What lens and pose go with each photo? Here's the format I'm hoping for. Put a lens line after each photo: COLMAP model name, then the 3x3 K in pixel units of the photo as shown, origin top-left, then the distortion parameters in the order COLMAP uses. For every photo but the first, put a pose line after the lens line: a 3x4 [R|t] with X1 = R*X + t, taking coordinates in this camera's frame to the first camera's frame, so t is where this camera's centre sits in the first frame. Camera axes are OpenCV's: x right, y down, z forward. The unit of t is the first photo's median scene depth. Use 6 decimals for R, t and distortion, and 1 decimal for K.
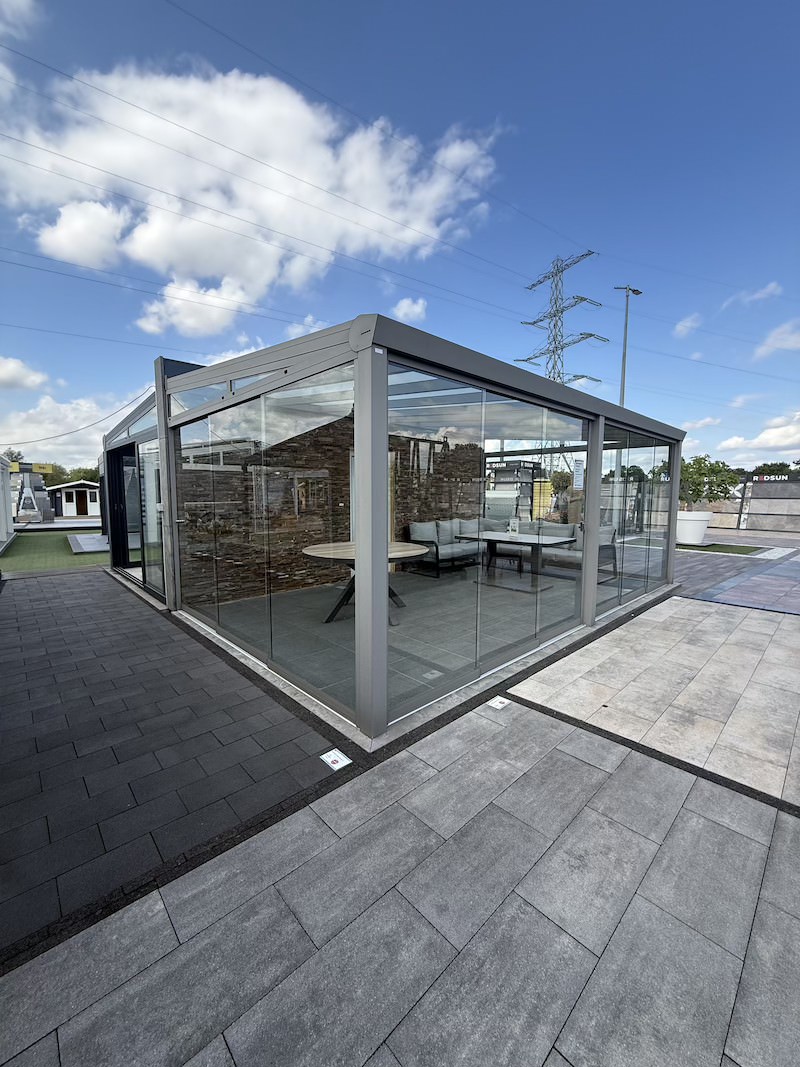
lens RADIAL K [[423.7, 0, 400.0], [0, 423.7, 533.5], [0, 0, 1]] dist [-0.000407, 0.000396]
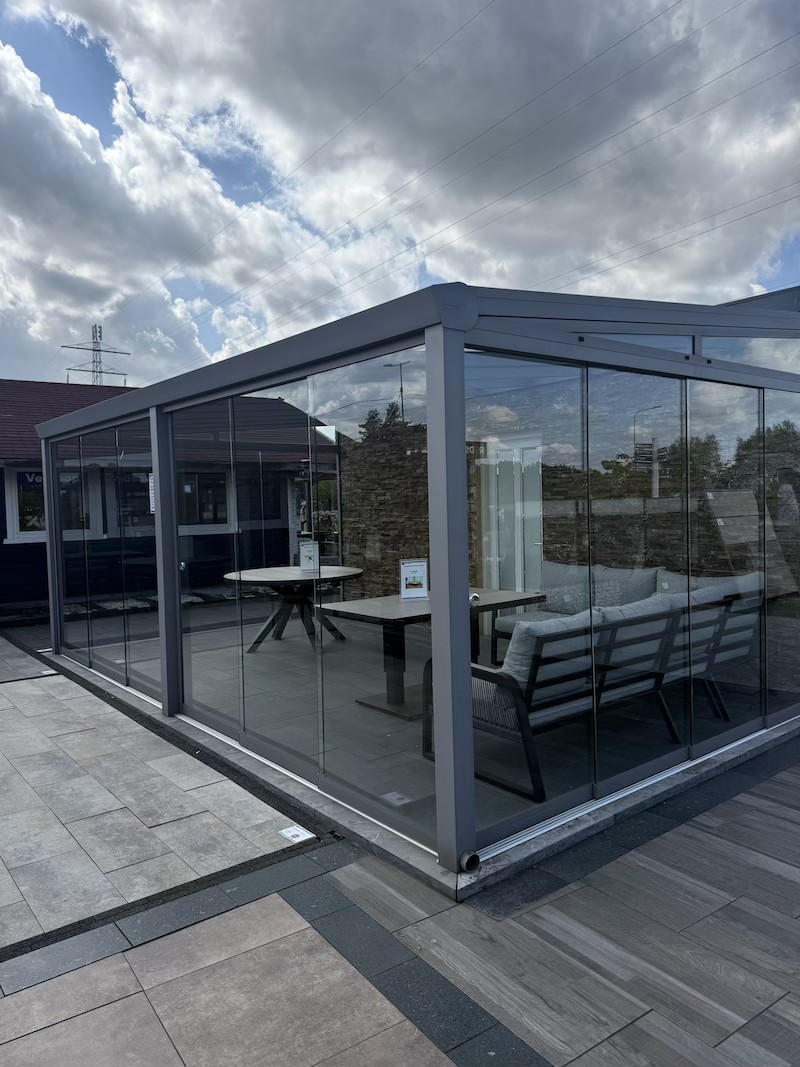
lens RADIAL K [[755.5, 0, 393.8], [0, 755.5, 536.2], [0, 0, 1]] dist [0.134536, -0.204285]
pose [[-0.100561, 0.051040, -0.993621, 1.746208], [-0.070389, 0.995816, 0.058277, -0.176583], [0.992438, 0.075800, -0.096548, 1.573459]]
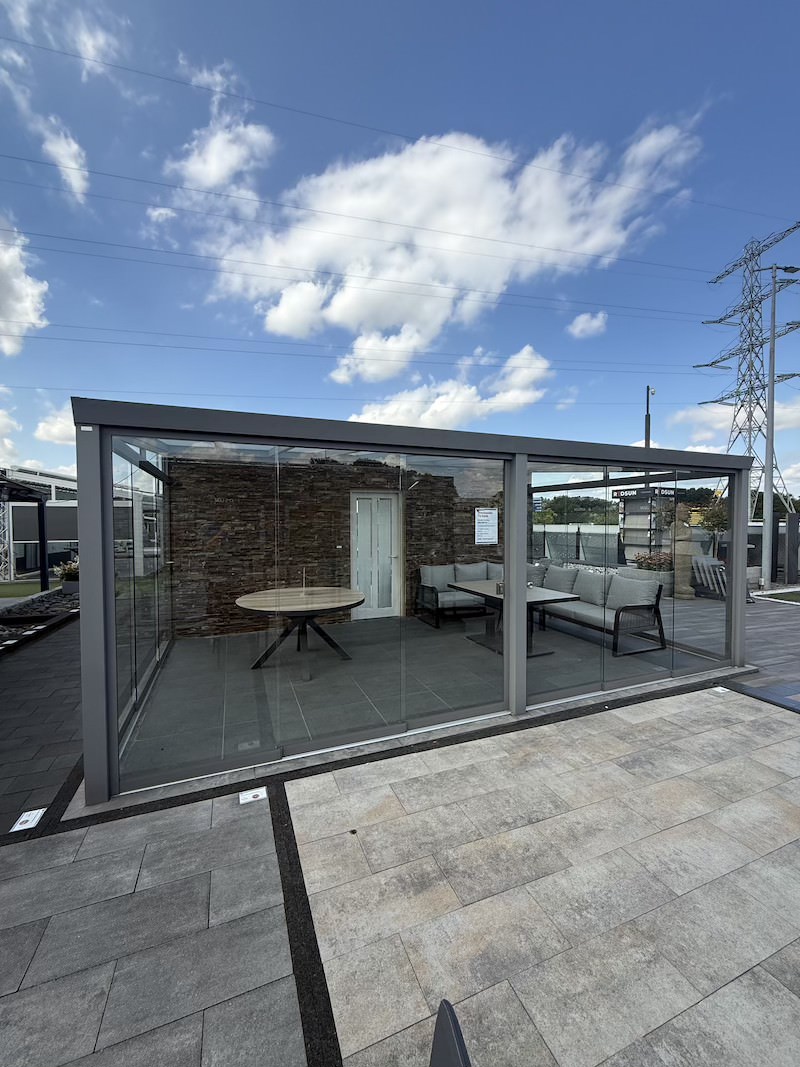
lens RADIAL K [[423.7, 0, 400.0], [0, 423.7, 533.5], [0, 0, 1]] dist [-0.000407, 0.000396]
pose [[0.930350, 0.008535, -0.366574, 0.575140], [-0.031916, 0.997820, -0.057770, -0.072501], [0.365282, 0.065446, 0.928593, 0.174362]]
